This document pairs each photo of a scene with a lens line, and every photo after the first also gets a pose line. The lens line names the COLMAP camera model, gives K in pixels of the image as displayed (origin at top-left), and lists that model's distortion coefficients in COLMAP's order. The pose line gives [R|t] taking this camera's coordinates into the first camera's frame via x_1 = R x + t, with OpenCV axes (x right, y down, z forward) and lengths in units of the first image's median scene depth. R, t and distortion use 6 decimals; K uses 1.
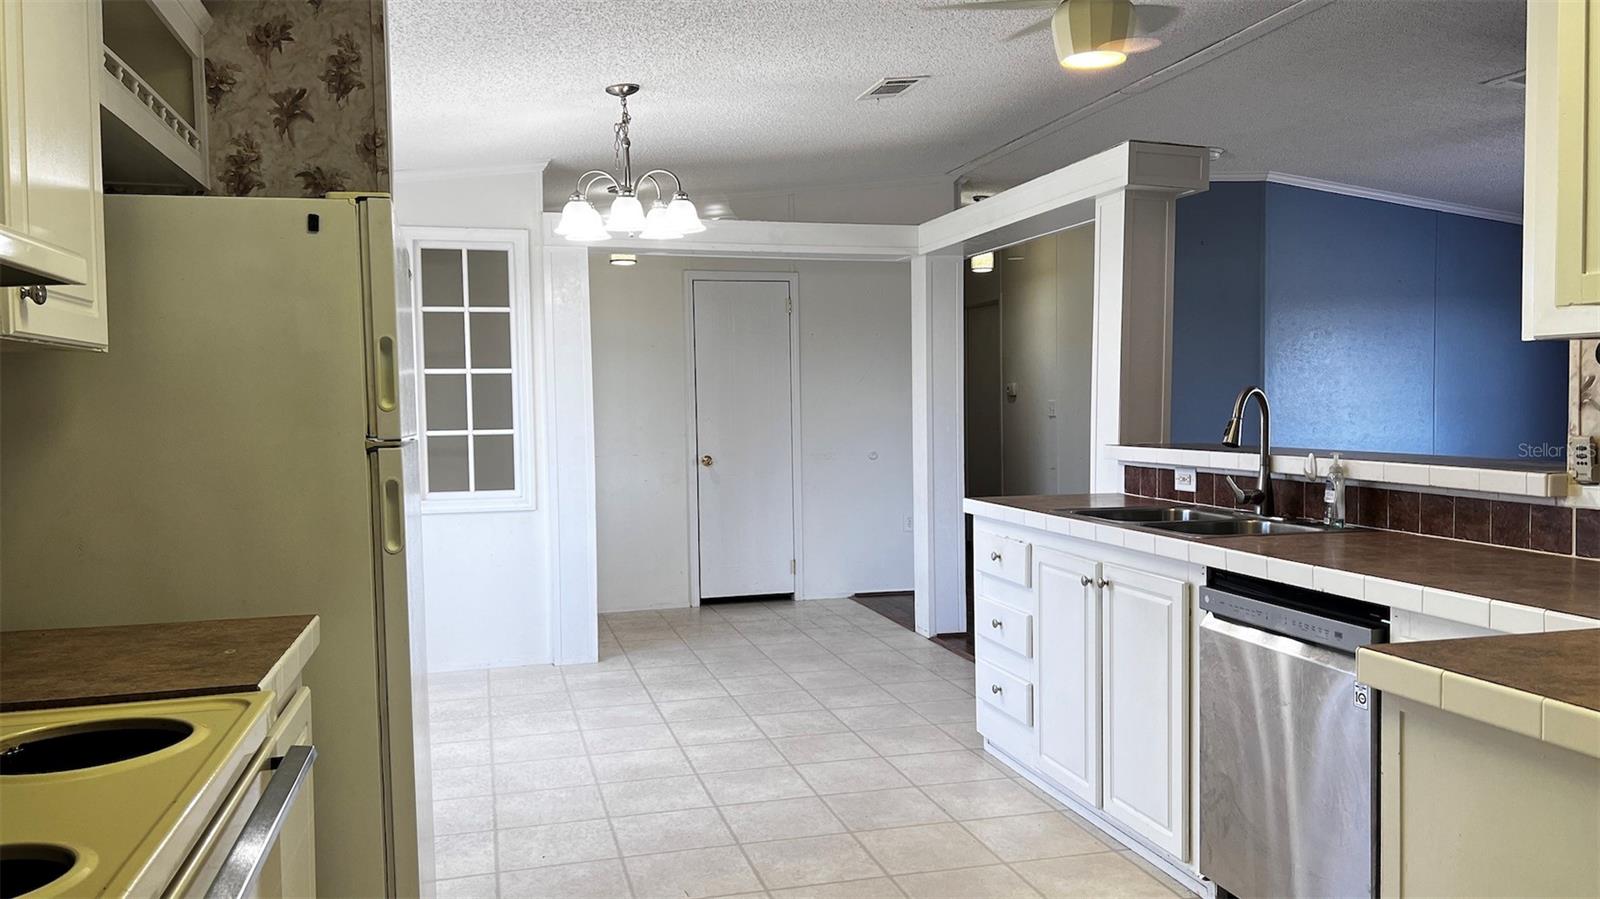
lens RADIAL K [[1195.8, 0, 810.0], [0, 1195.8, 453.8], [0, 0, 1]] dist [0.046598, -0.054092]
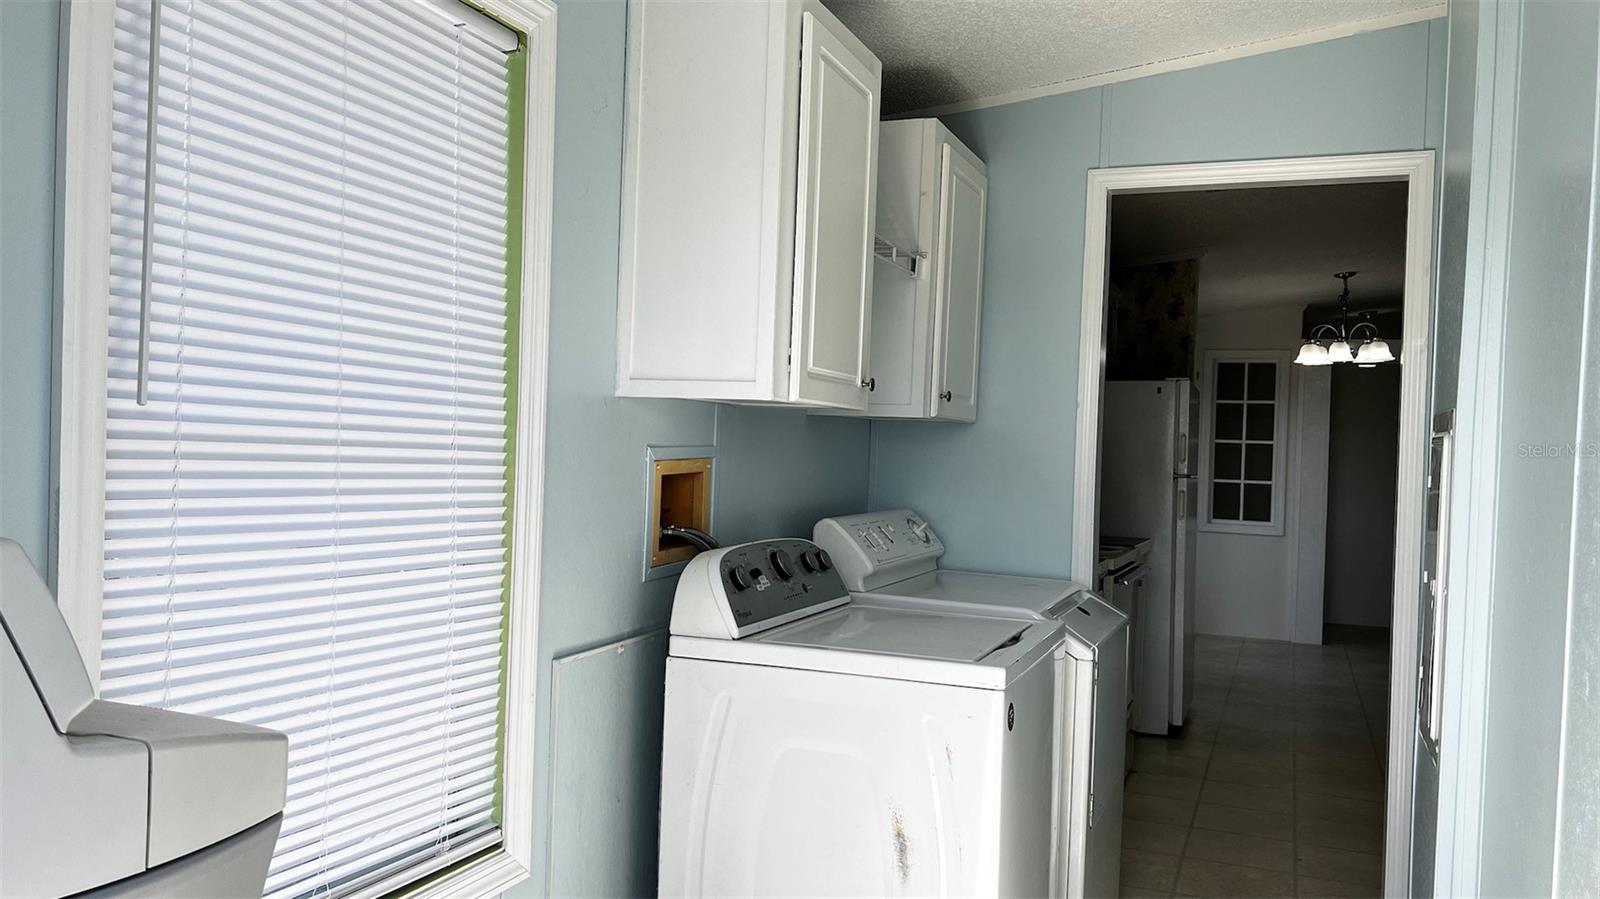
lens RADIAL K [[1195.8, 0, 810.0], [0, 1195.8, 453.8], [0, 0, 1]] dist [0.046598, -0.054092]
pose [[0.792428, 0.046637, -0.608180, 0.214750], [-0.076613, 0.996787, -0.023388, 0.025385], [0.605135, 0.065128, 0.793454, -0.562730]]
